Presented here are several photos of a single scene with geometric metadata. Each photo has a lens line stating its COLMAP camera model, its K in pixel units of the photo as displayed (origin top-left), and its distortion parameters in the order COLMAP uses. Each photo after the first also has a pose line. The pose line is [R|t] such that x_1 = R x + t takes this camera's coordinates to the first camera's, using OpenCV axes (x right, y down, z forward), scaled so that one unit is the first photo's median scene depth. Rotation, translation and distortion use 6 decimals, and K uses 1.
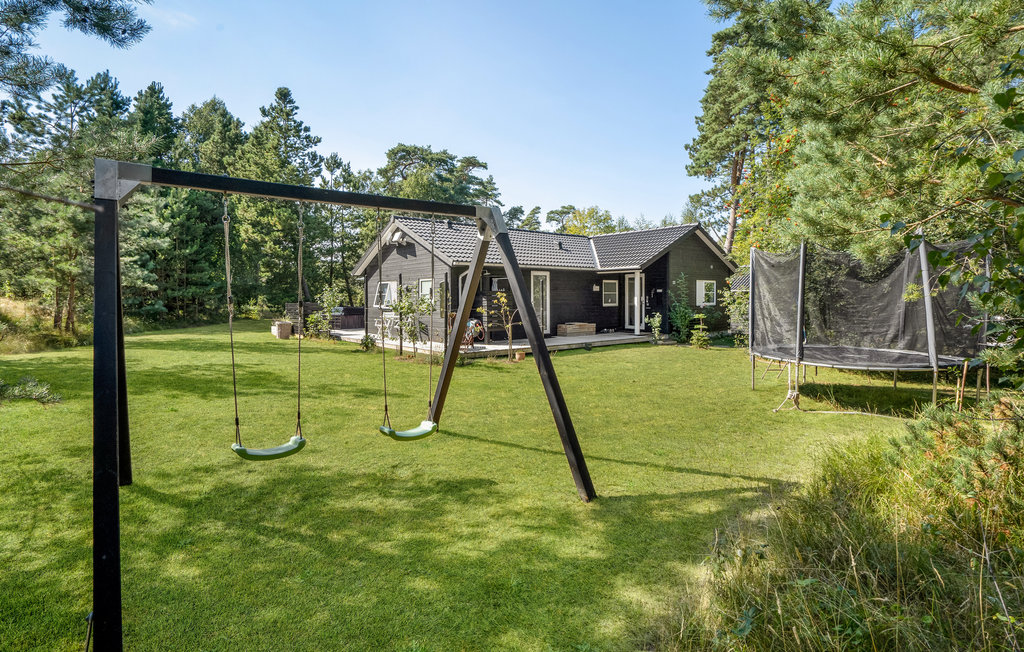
lens RADIAL K [[497.8, 0, 511.1], [0, 497.8, 323.1], [0, 0, 1]] dist [-0.043983, -0.000152]
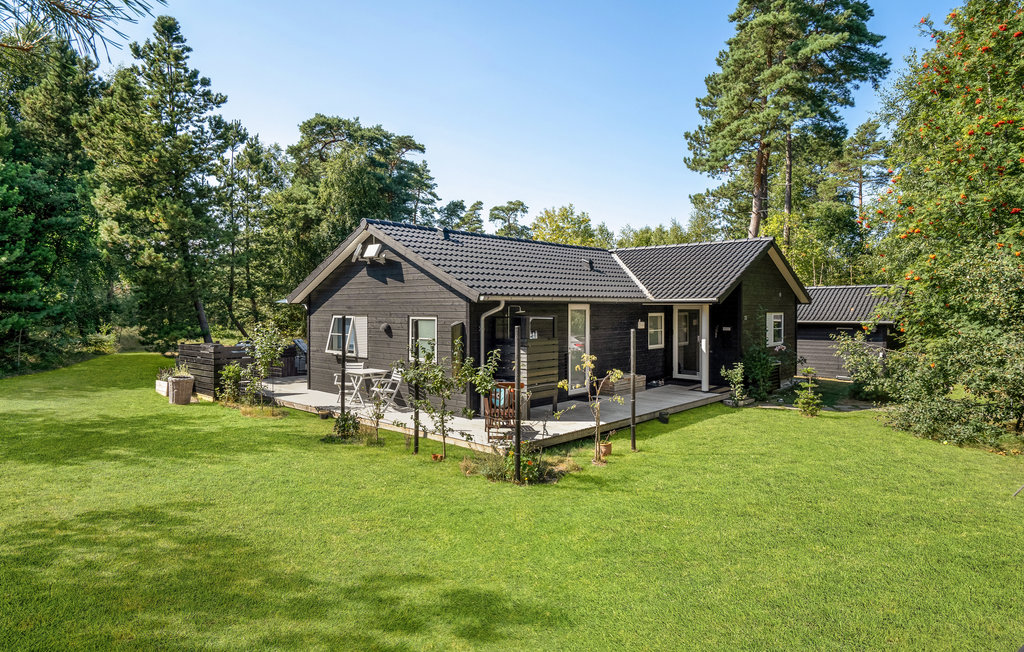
lens RADIAL K [[594.9, 0, 512.6], [0, 594.9, 323.5], [0, 0, 1]] dist [0.001701, 0.002710]
pose [[0.989956, 0.003062, 0.141343, -0.109739], [0.000508, 0.999682, -0.025214, -0.039722], [-0.141376, 0.025032, 0.989639, 0.130218]]
